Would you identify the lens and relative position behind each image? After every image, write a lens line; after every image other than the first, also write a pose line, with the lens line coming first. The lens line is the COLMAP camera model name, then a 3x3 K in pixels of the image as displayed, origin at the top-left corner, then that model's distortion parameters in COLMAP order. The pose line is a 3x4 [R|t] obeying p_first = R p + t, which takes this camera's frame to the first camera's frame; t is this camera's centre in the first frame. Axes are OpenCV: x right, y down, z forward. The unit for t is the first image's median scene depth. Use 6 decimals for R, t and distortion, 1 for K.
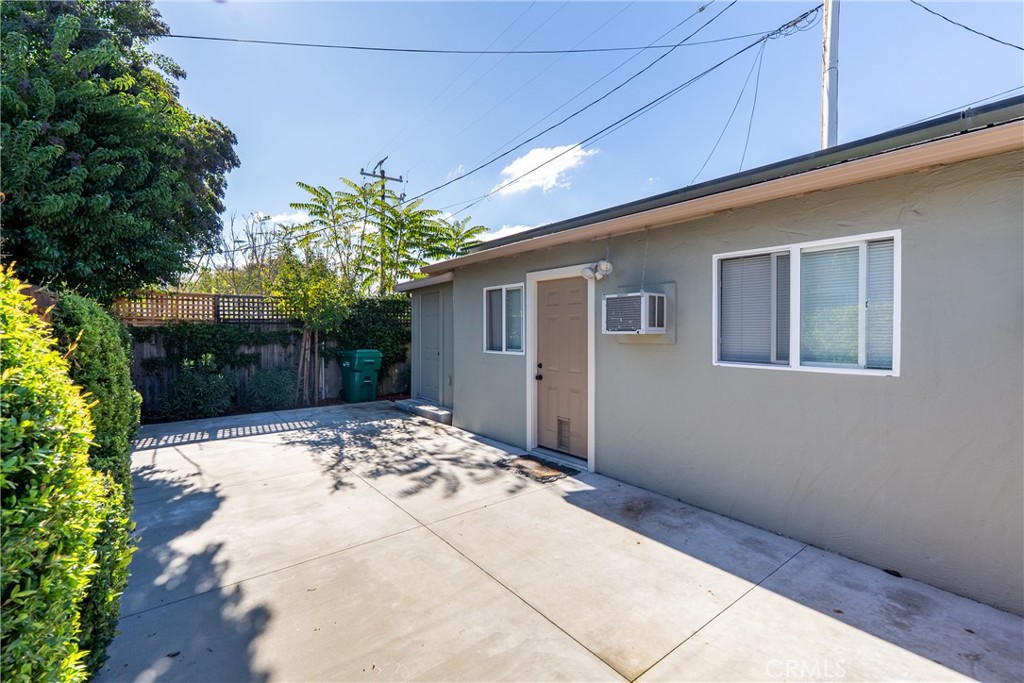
lens RADIAL K [[466.2, 0, 518.4], [0, 466.2, 335.8], [0, 0, 1]] dist [-0.010073, 0.003621]
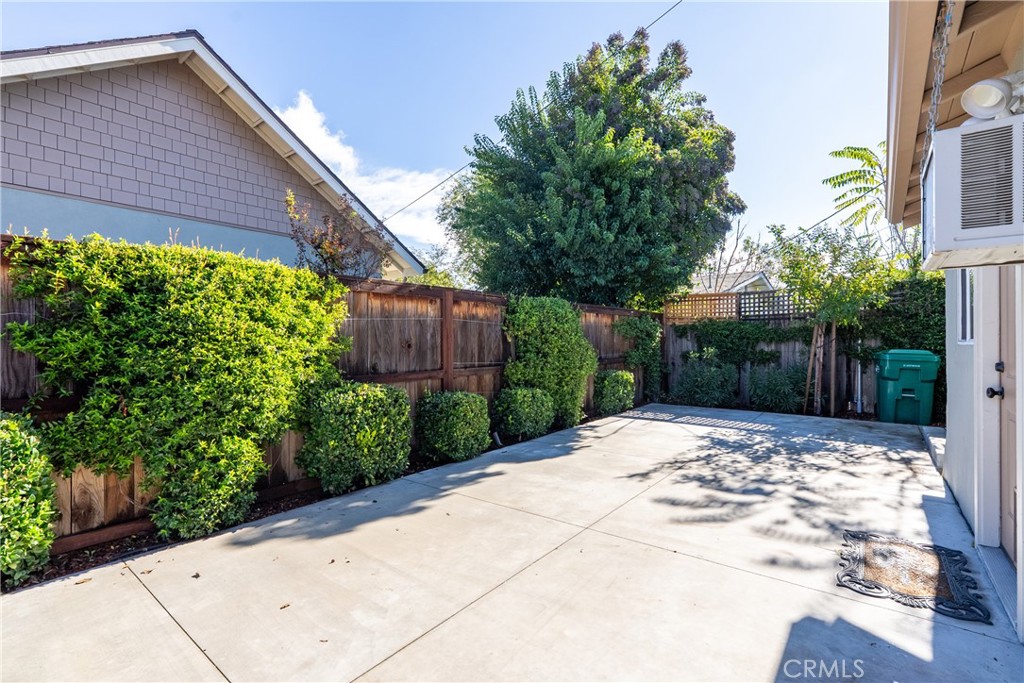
lens RADIAL K [[466.2, 0, 516.5], [0, 466.2, 341.3], [0, 0, 1]] dist [-0.010073, 0.003621]
pose [[0.222384, -0.000336, -0.974959, 0.417871], [-0.015996, 0.999864, -0.003994, 0.053269], [0.974828, 0.016484, 0.222348, 0.484428]]
